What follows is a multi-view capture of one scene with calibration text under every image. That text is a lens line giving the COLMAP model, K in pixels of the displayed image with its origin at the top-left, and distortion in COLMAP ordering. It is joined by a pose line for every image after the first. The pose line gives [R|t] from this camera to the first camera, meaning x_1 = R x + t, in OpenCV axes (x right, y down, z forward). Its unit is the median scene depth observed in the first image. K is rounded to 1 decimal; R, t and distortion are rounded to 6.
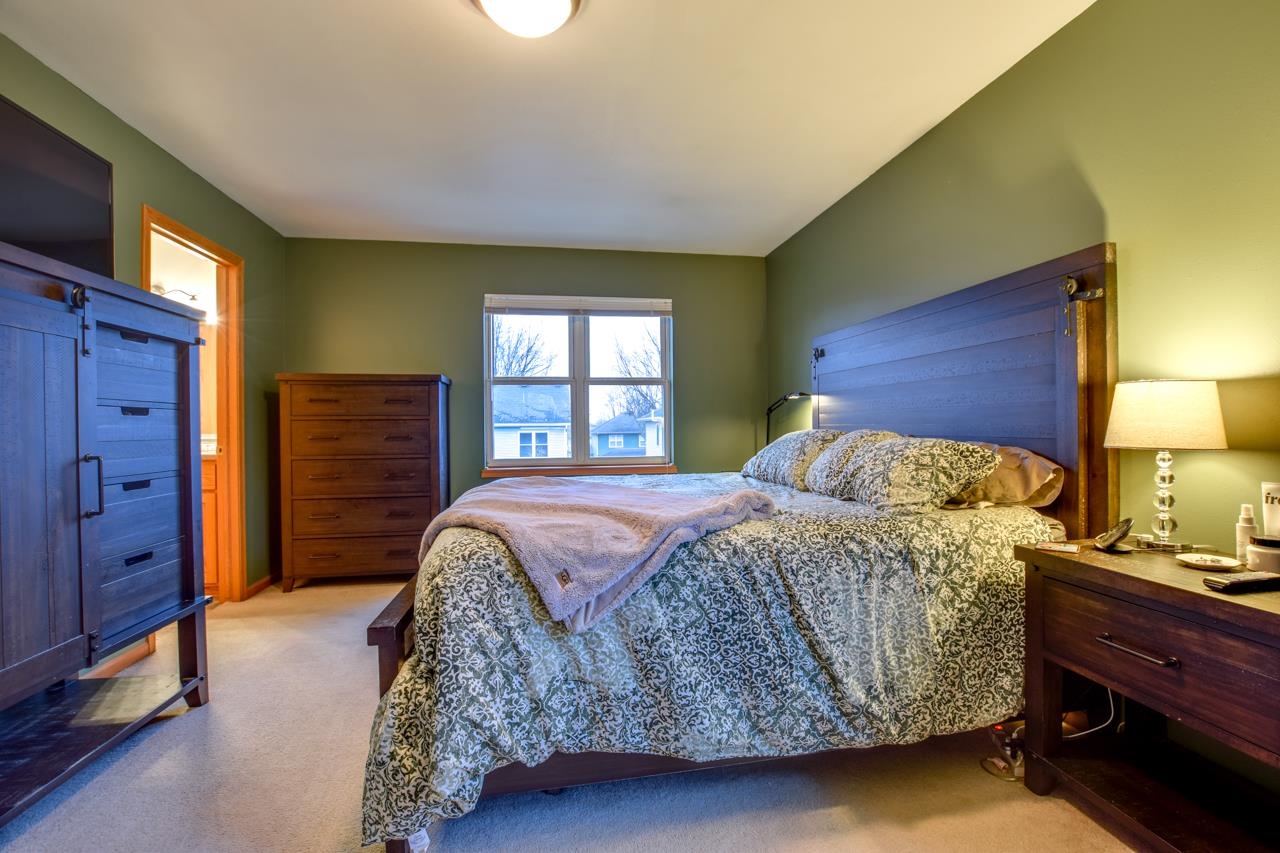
lens RADIAL K [[566.9, 0, 644.1], [0, 566.9, 430.8], [0, 0, 1]] dist [-0.018121, 0.000773]
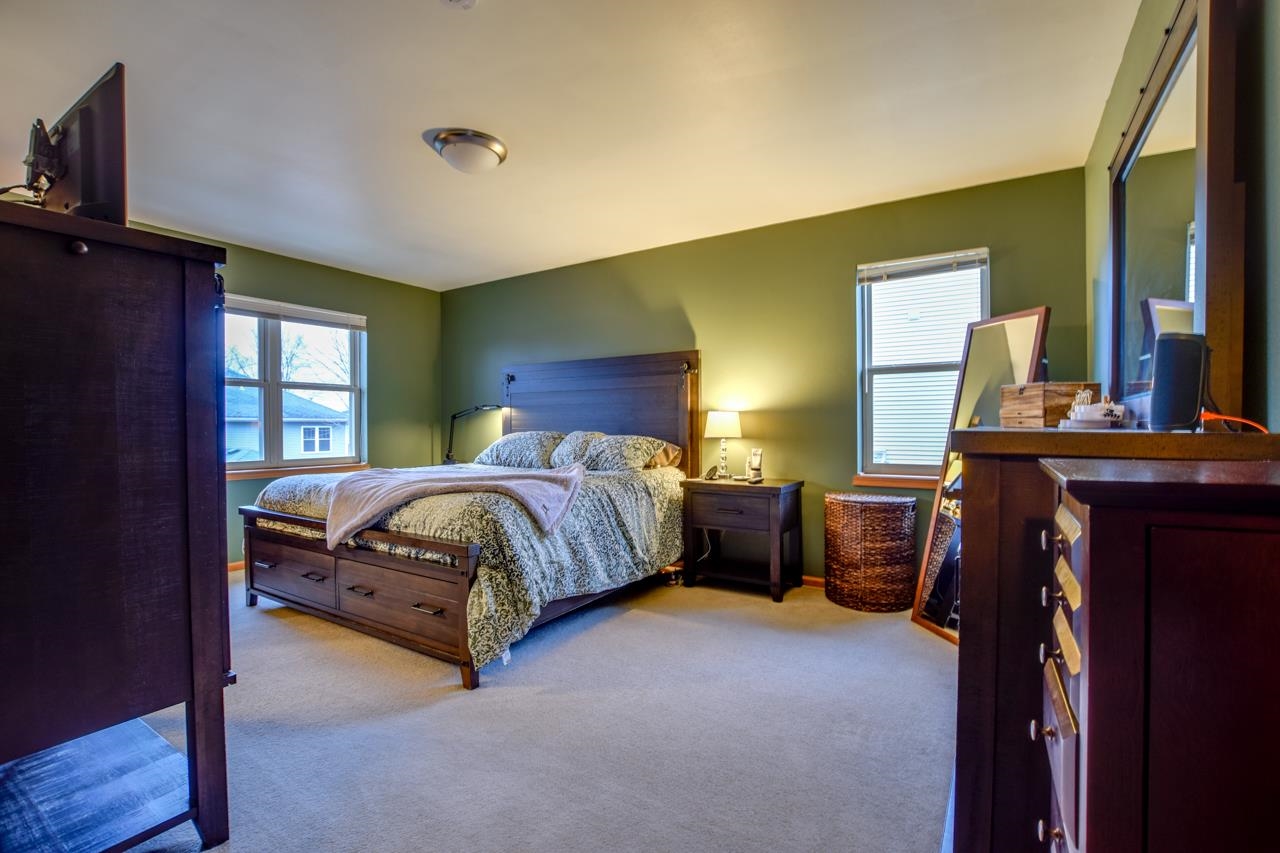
lens RADIAL K [[566.9, 0, 640.3], [0, 566.9, 429.1], [0, 0, 1]] dist [-0.018121, 0.000773]
pose [[0.680560, 0.003817, 0.732682, -1.123077], [0.005117, 0.999937, -0.009963, 0.013983], [-0.732674, 0.010530, 0.680498, -0.444389]]
